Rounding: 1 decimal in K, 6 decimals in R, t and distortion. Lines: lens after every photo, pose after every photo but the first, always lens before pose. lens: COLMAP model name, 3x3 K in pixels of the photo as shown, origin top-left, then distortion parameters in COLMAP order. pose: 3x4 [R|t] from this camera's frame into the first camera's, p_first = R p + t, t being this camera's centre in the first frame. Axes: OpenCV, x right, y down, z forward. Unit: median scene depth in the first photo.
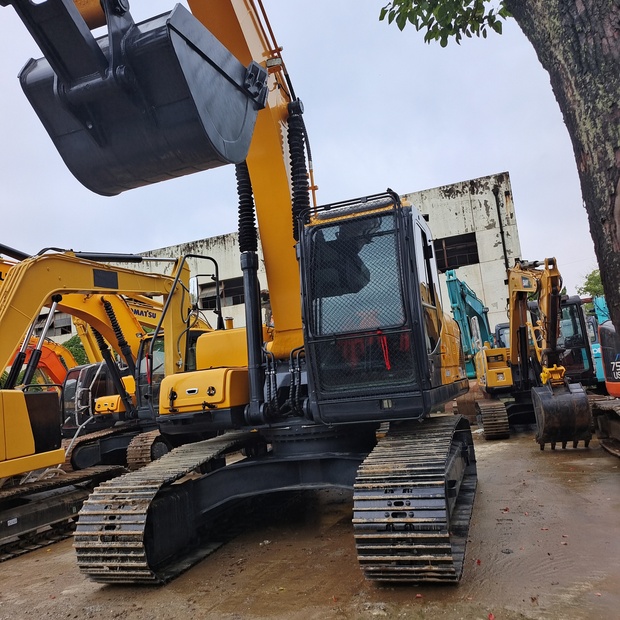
lens RADIAL K [[563.5, 0, 316.3], [0, 563.5, 312.5], [0, 0, 1]] dist [0.035446, 0.002835]
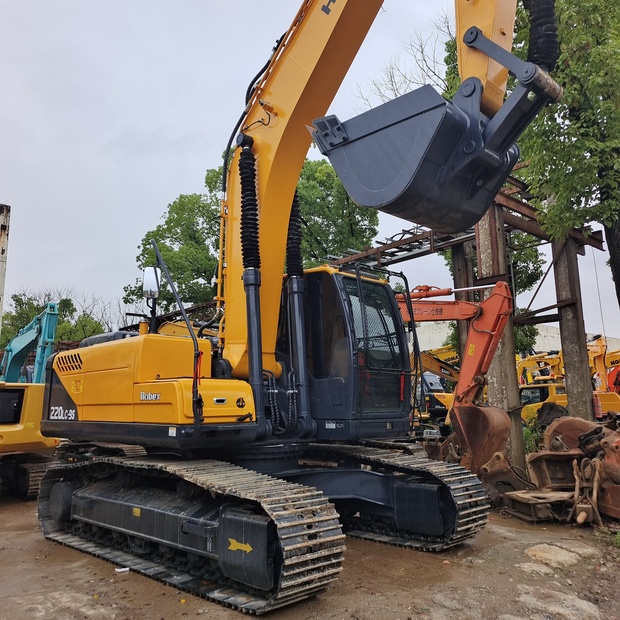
lens RADIAL K [[563.5, 0, 316.3], [0, 563.5, 312.5], [0, 0, 1]] dist [0.035446, 0.002835]
pose [[0.442028, 0.243822, 0.863228, -0.987072], [-0.148985, 0.968938, -0.197391, 0.160739], [-0.884542, -0.041355, 0.464624, 0.455600]]
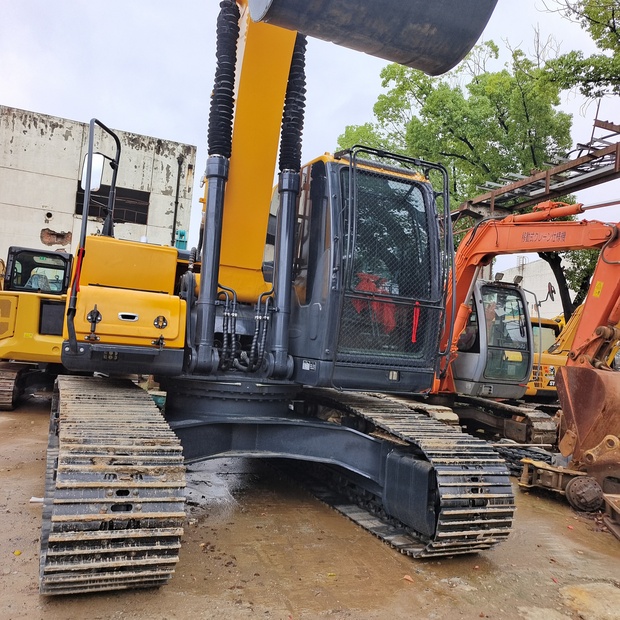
lens RADIAL K [[563.5, 0, 316.3], [0, 563.5, 312.5], [0, 0, 1]] dist [0.035446, 0.002835]
pose [[0.719496, 0.205384, 0.663432, -0.533699], [-0.243019, 0.969333, -0.036529, 0.104756], [-0.650590, -0.134944, 0.747344, 0.318464]]
